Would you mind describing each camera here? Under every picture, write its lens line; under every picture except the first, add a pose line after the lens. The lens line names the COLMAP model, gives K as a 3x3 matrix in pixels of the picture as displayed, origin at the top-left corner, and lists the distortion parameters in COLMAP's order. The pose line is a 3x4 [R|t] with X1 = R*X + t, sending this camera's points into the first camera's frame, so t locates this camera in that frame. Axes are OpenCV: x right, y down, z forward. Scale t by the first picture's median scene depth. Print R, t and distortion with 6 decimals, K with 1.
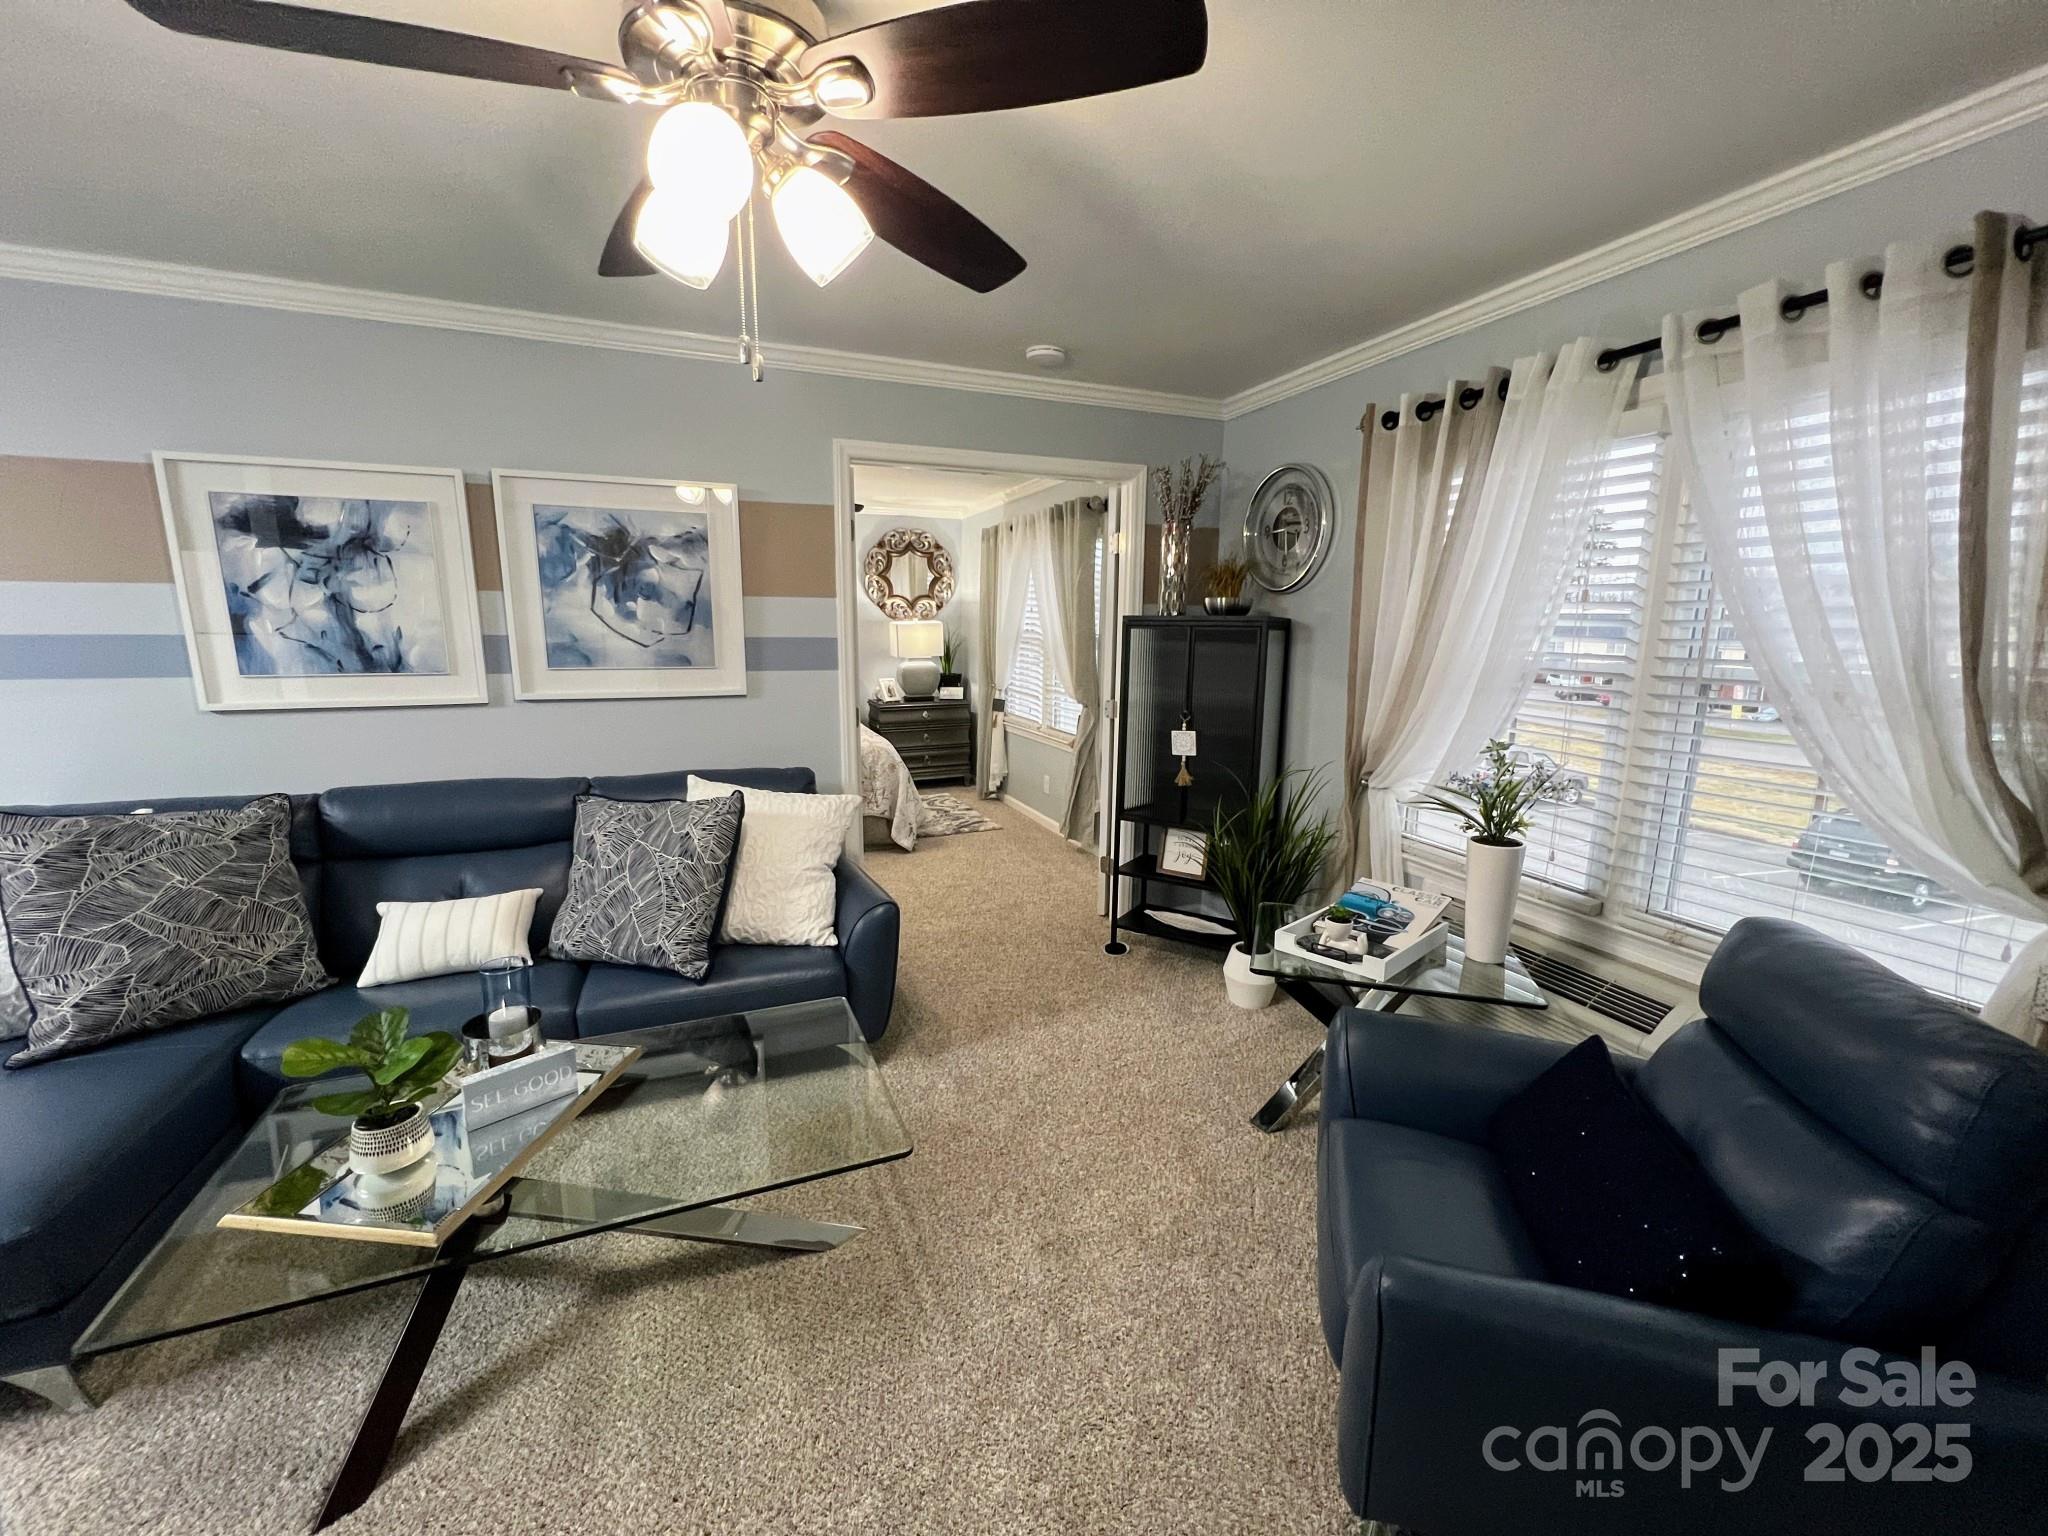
lens RADIAL K [[820.3, 0, 1020.9], [0, 820.3, 766.6], [0, 0, 1]] dist [0.001089, 0.000350]
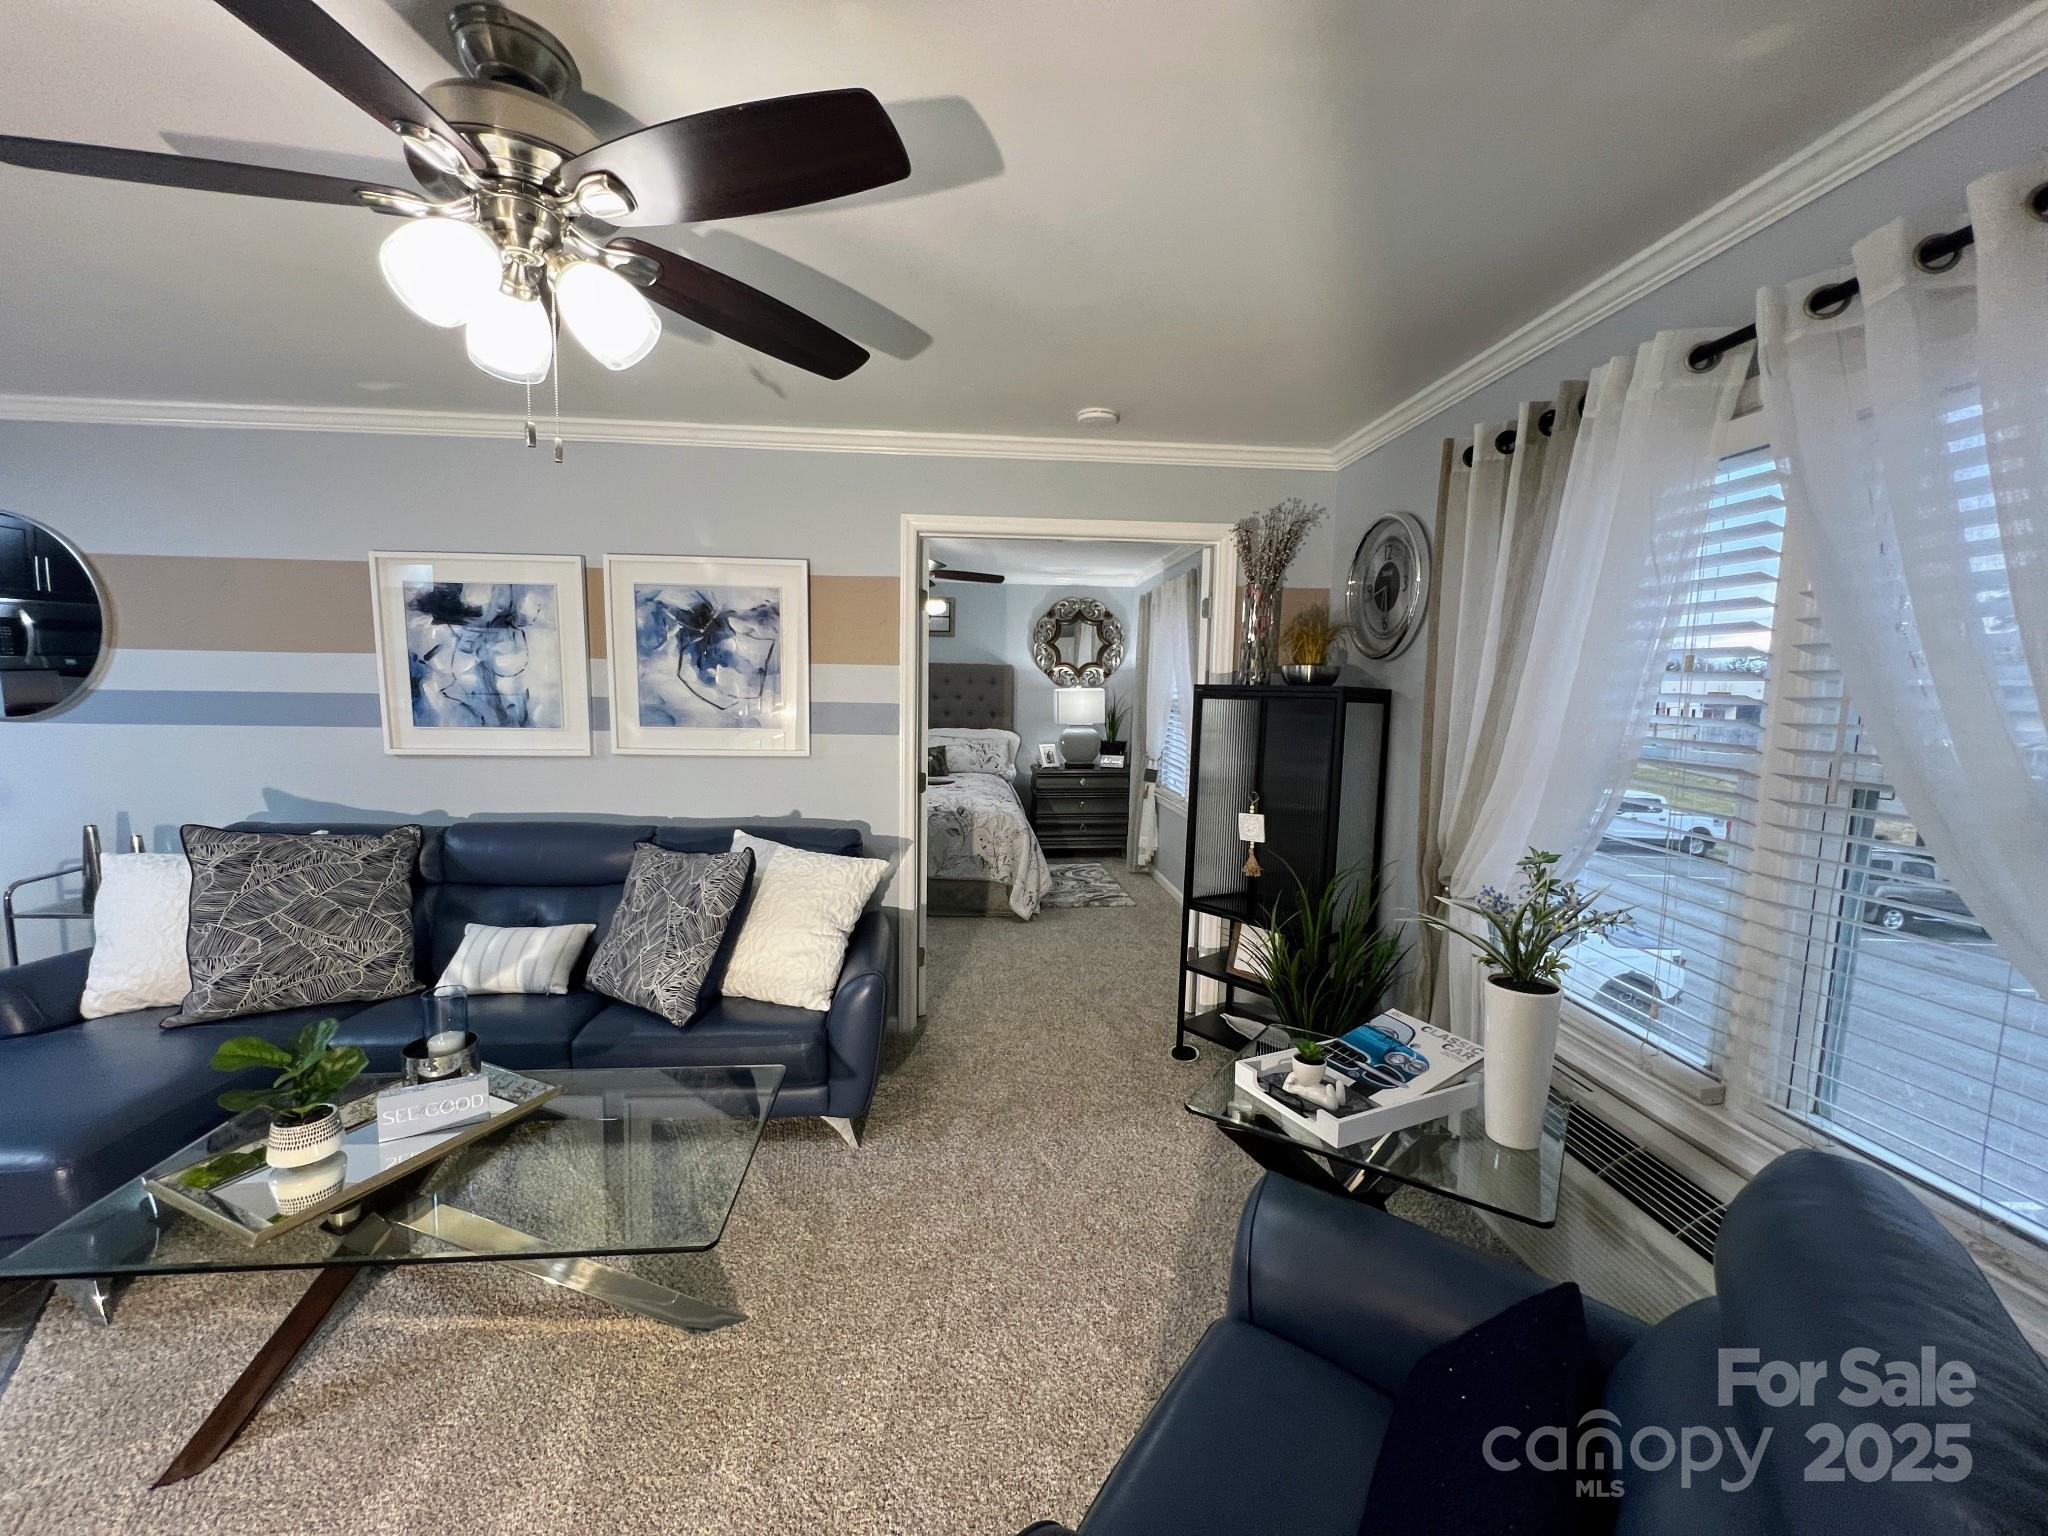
lens RADIAL K [[820.3, 0, 1020.2], [0, 820.3, 767.5], [0, 0, 1]] dist [0.001089, 0.000350]
pose [[0.953546, 0.038823, -0.298736, 0.321365], [-0.062302, 0.995636, -0.069476, -0.023578], [0.294735, 0.084860, 0.951804, 0.113643]]
